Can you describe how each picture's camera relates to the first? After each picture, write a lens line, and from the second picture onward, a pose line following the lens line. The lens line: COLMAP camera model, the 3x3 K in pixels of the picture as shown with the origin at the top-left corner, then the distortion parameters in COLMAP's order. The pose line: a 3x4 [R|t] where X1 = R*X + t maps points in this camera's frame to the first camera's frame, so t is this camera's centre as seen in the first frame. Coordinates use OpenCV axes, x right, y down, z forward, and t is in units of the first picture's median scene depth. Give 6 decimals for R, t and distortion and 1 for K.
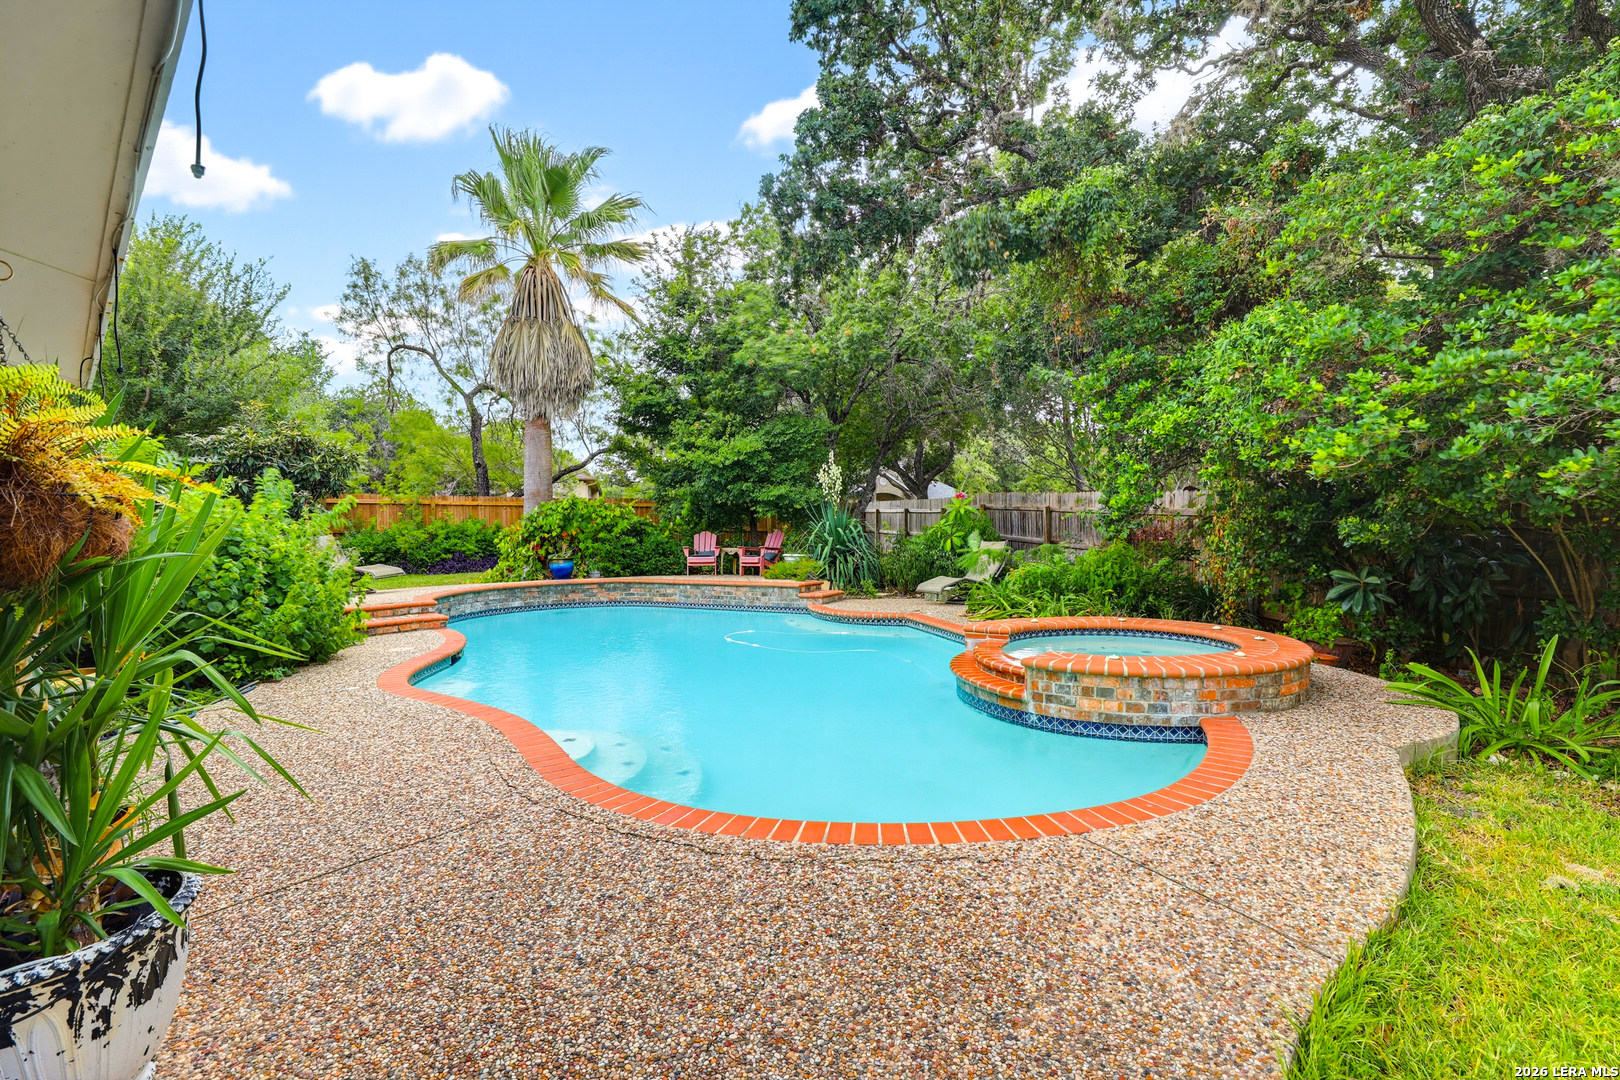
lens RADIAL K [[742.9, 0, 812.4], [0, 742.9, 525.1], [0, 0, 1]] dist [-0.046890, 0.012943]
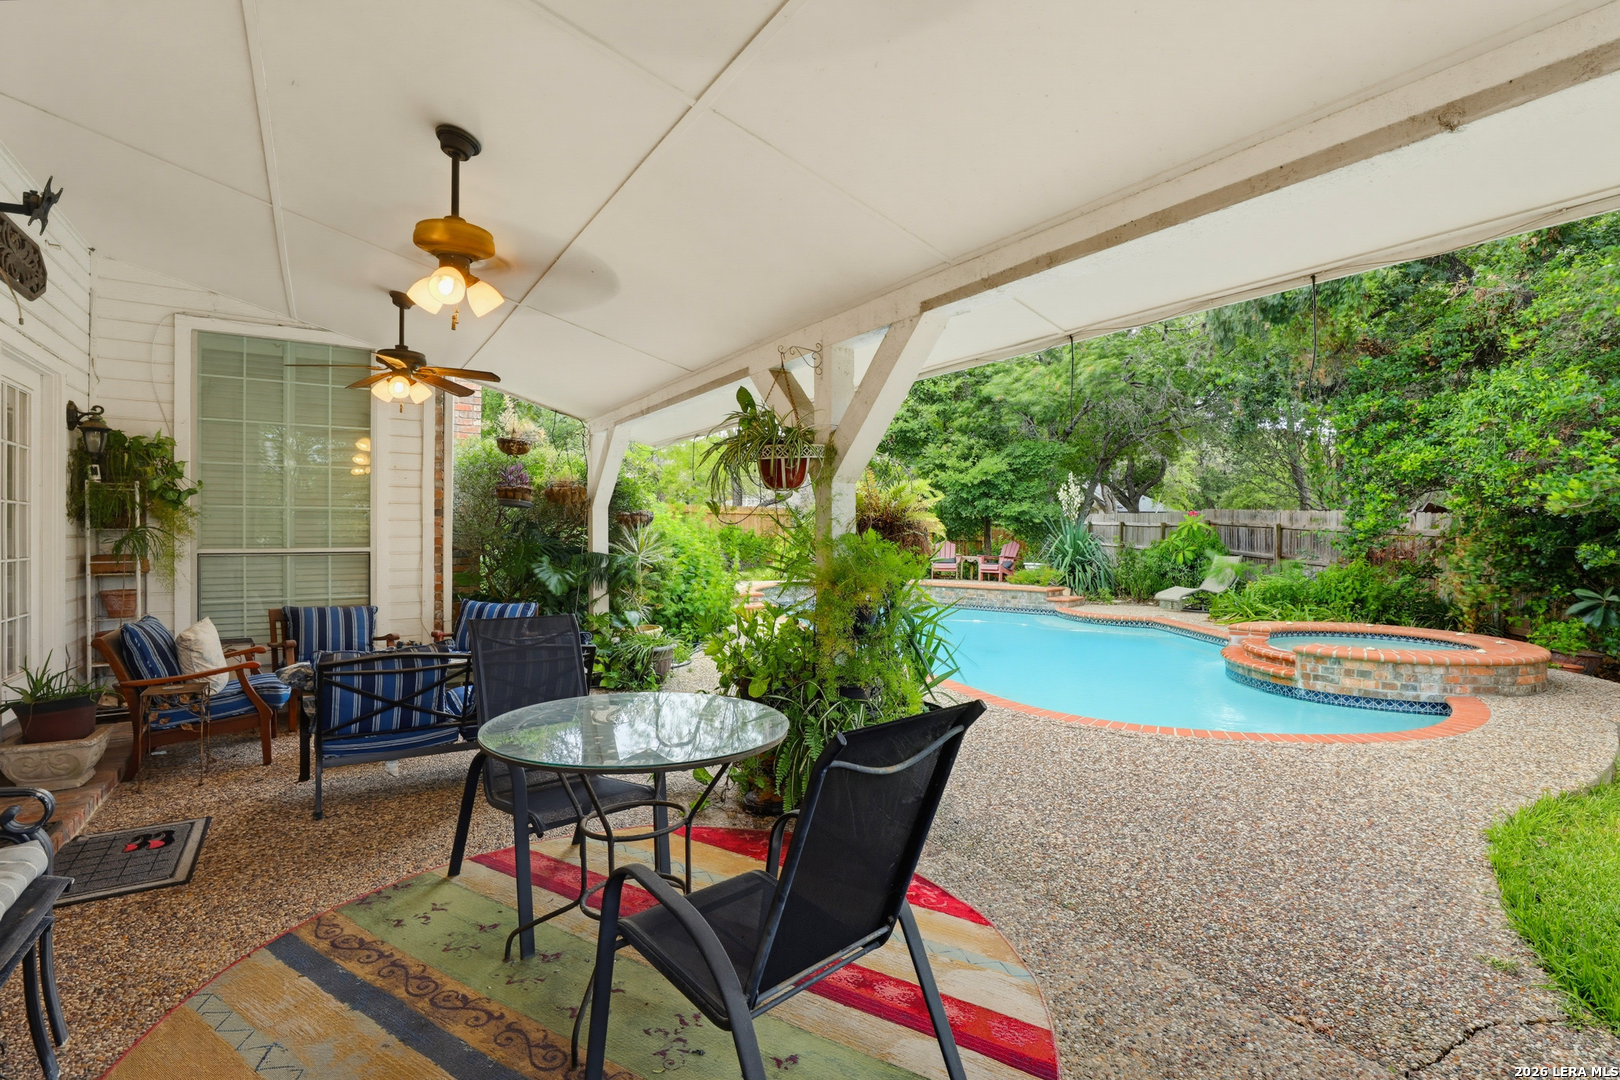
lens RADIAL K [[773.8, 0, 809.1], [0, 773.8, 525.8], [0, 0, 1]] dist [-0.032131, 0.006952]
pose [[0.978744, 0.015593, -0.204490, -0.199533], [-0.016851, 0.999848, -0.004411, -0.010993], [0.204391, 0.007763, 0.978859, -0.360084]]
